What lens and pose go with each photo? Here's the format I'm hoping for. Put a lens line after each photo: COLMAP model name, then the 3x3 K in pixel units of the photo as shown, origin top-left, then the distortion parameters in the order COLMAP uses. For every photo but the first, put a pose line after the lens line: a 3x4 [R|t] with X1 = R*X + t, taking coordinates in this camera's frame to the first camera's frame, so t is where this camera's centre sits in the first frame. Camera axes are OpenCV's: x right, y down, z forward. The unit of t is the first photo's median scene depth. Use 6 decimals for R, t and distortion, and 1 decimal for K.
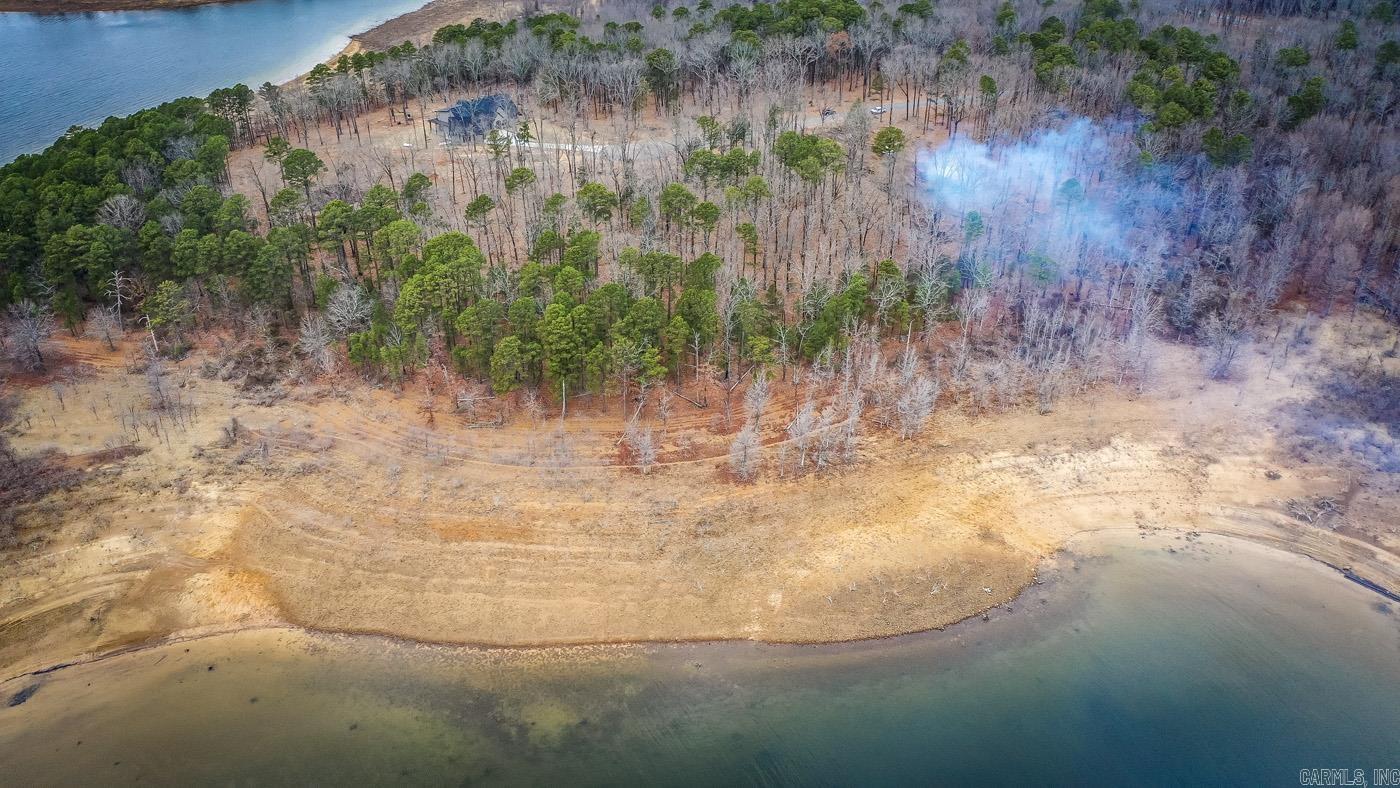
lens RADIAL K [[1114.5, 0, 697.7], [0, 1114.5, 389.6], [0, 0, 1]] dist [0.039105, -0.007357]
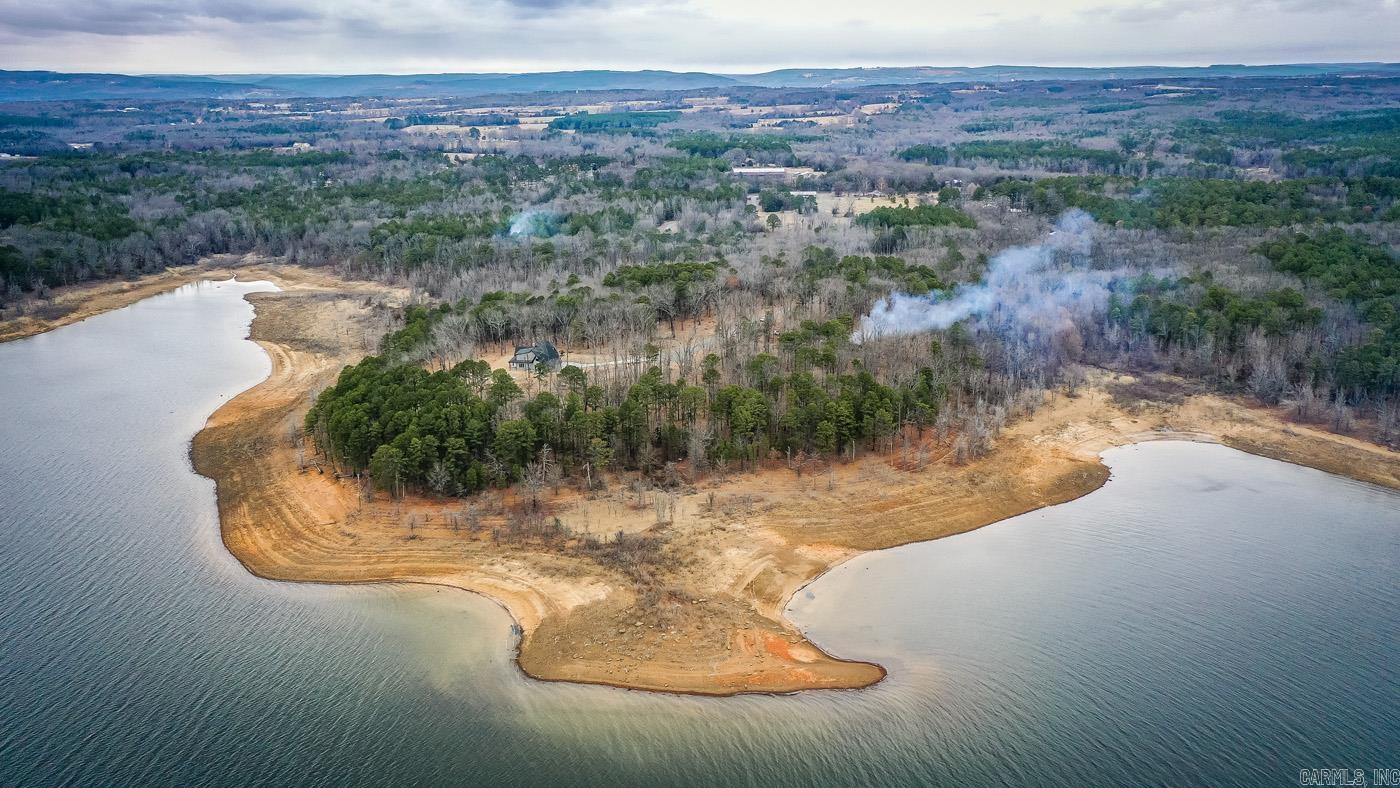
lens RADIAL K [[1114.5, 0, 705.4], [0, 1114.5, 395.0], [0, 0, 1]] dist [0.039105, -0.007357]
pose [[0.850751, -0.150308, 0.503617, -1.156124], [0.268961, 0.947762, -0.171484, 0.158916], [-0.451534, 0.281343, 0.846737, -0.423930]]
